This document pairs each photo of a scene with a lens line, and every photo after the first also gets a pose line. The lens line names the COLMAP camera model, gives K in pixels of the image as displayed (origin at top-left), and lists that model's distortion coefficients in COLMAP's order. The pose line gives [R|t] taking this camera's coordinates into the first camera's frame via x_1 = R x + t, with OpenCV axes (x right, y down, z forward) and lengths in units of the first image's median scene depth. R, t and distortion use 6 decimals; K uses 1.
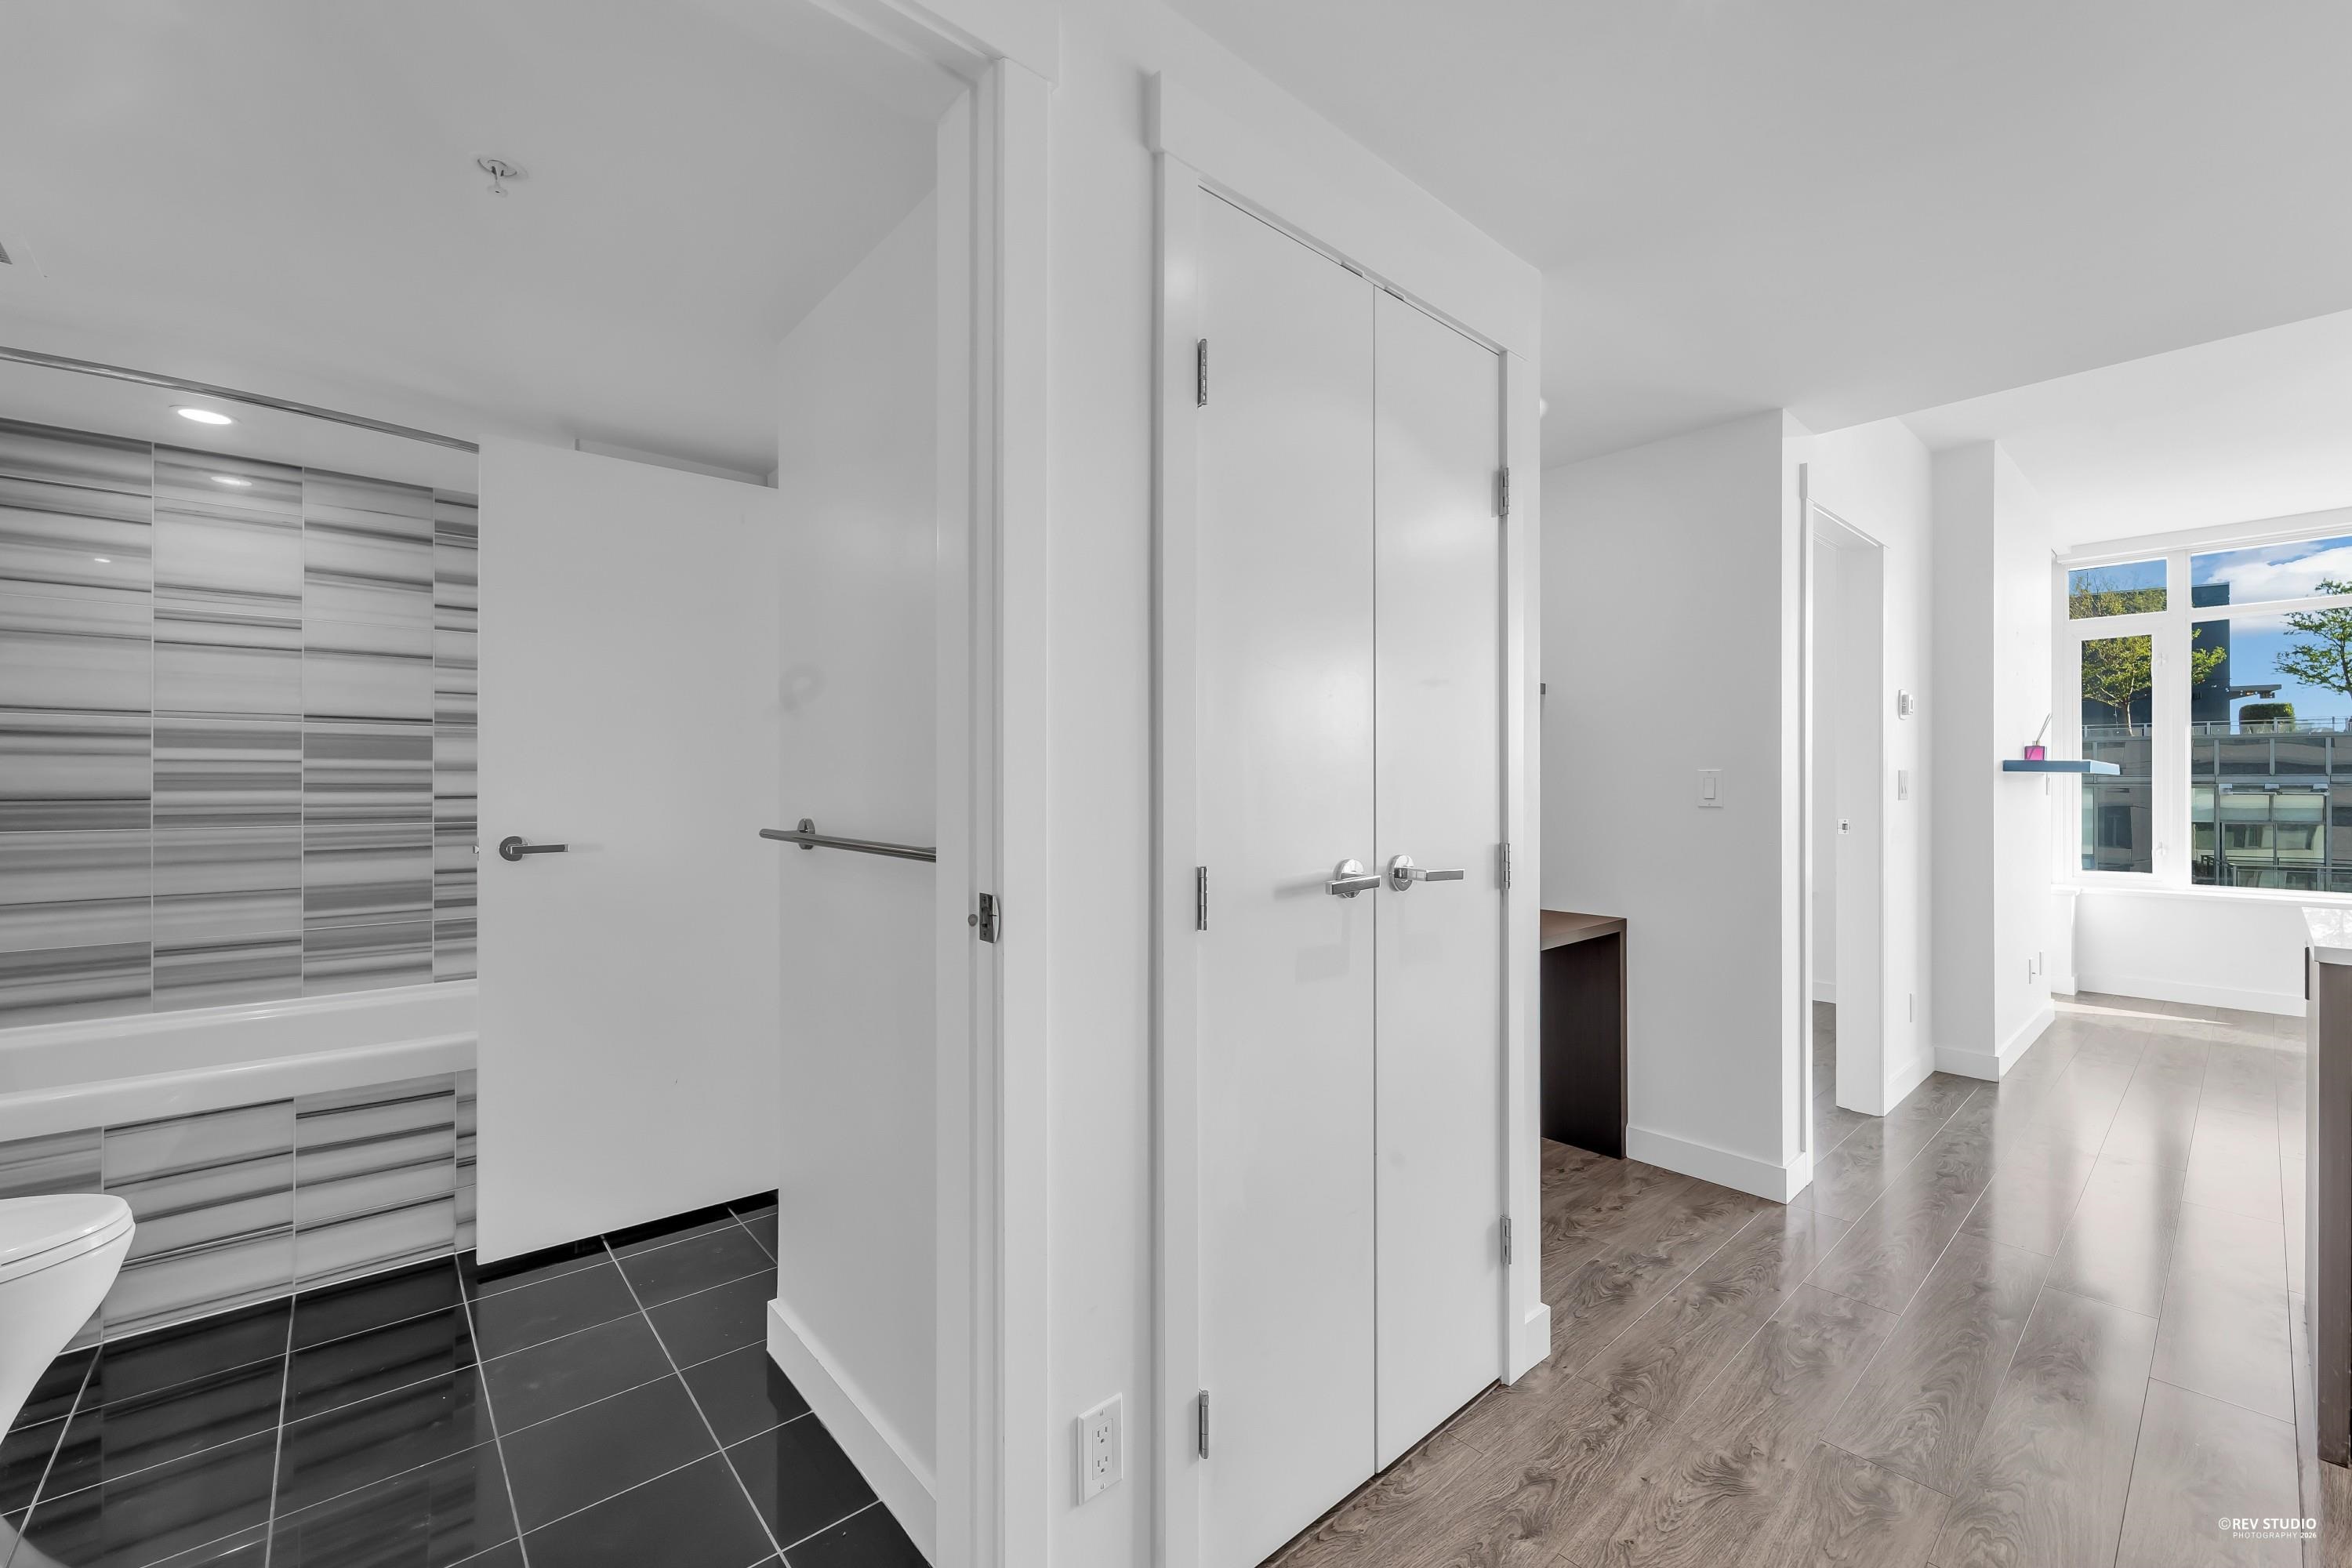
lens RADIAL K [[946.6, 0, 1172.0], [0, 946.6, 782.4], [0, 0, 1]] dist [-0.001221, -0.000434]
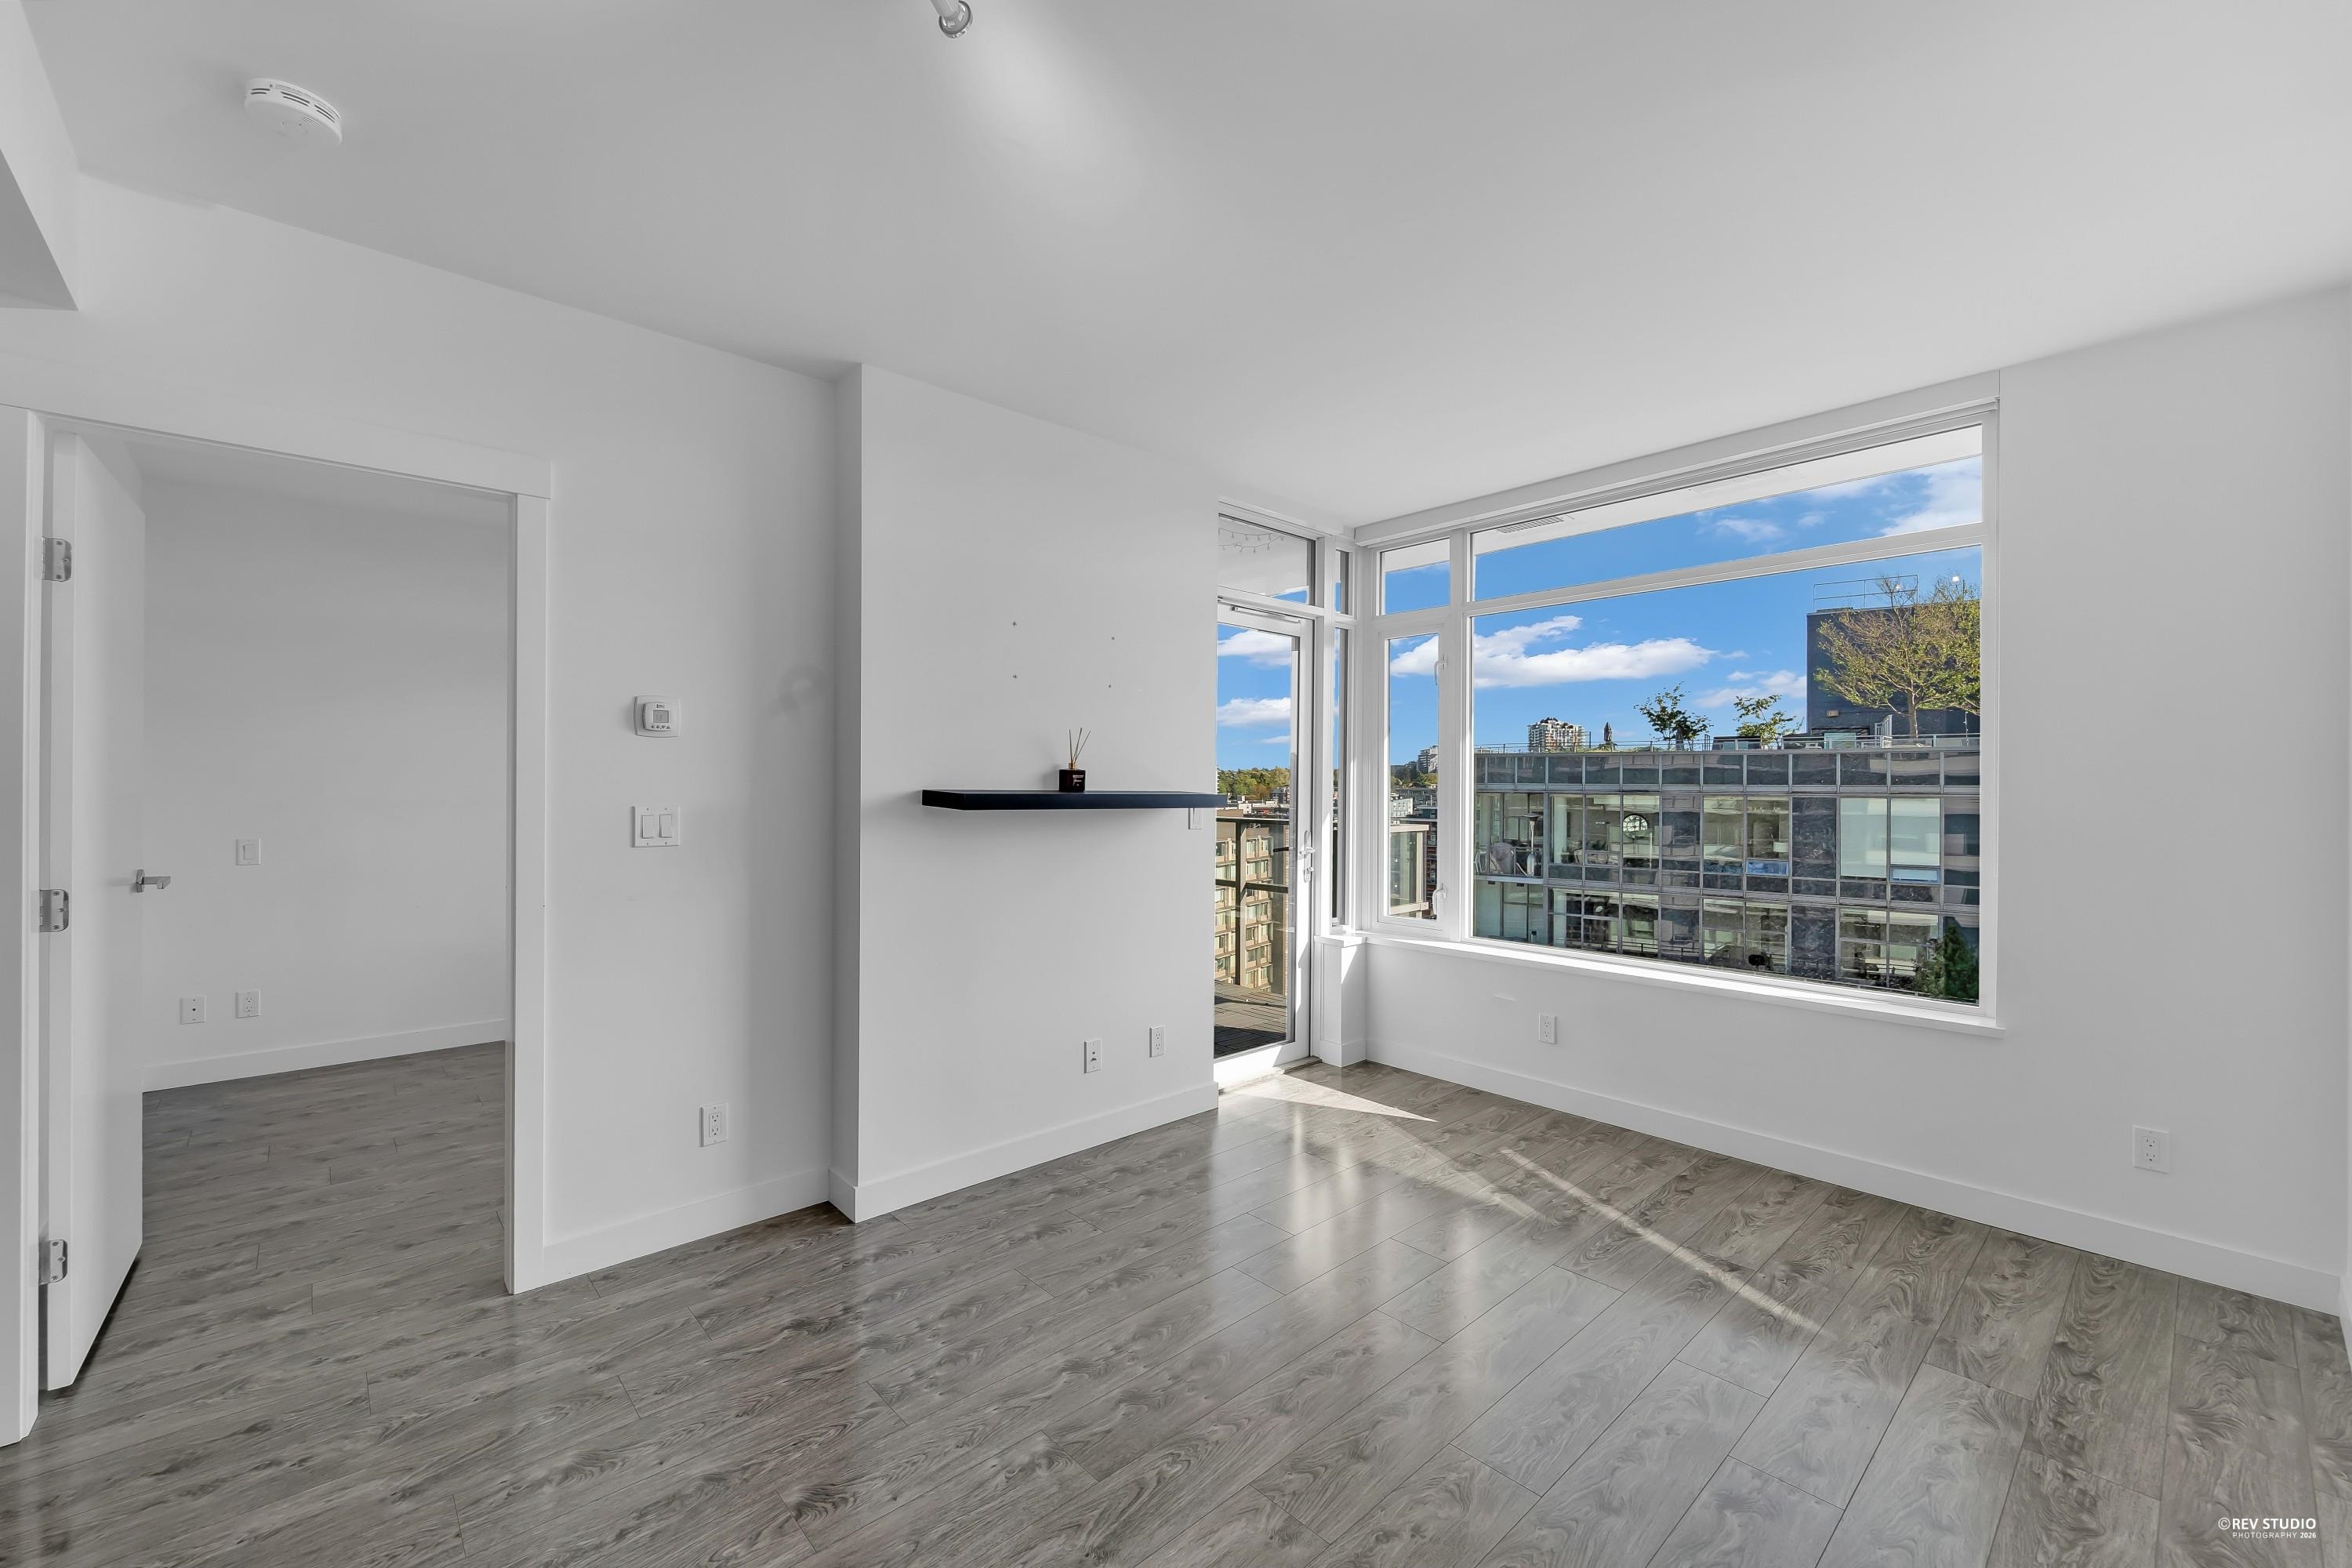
lens RADIAL K [[936.0, 0, 1159.6], [0, 936.0, 782.6], [0, 0, 1]] dist [0.002794, -0.002464]
pose [[0.999897, 0.007440, 0.012306, 0.803141], [-0.007442, 0.999972, 0.000138, -0.023694], [-0.012305, -0.000229, 0.999924, 0.187469]]
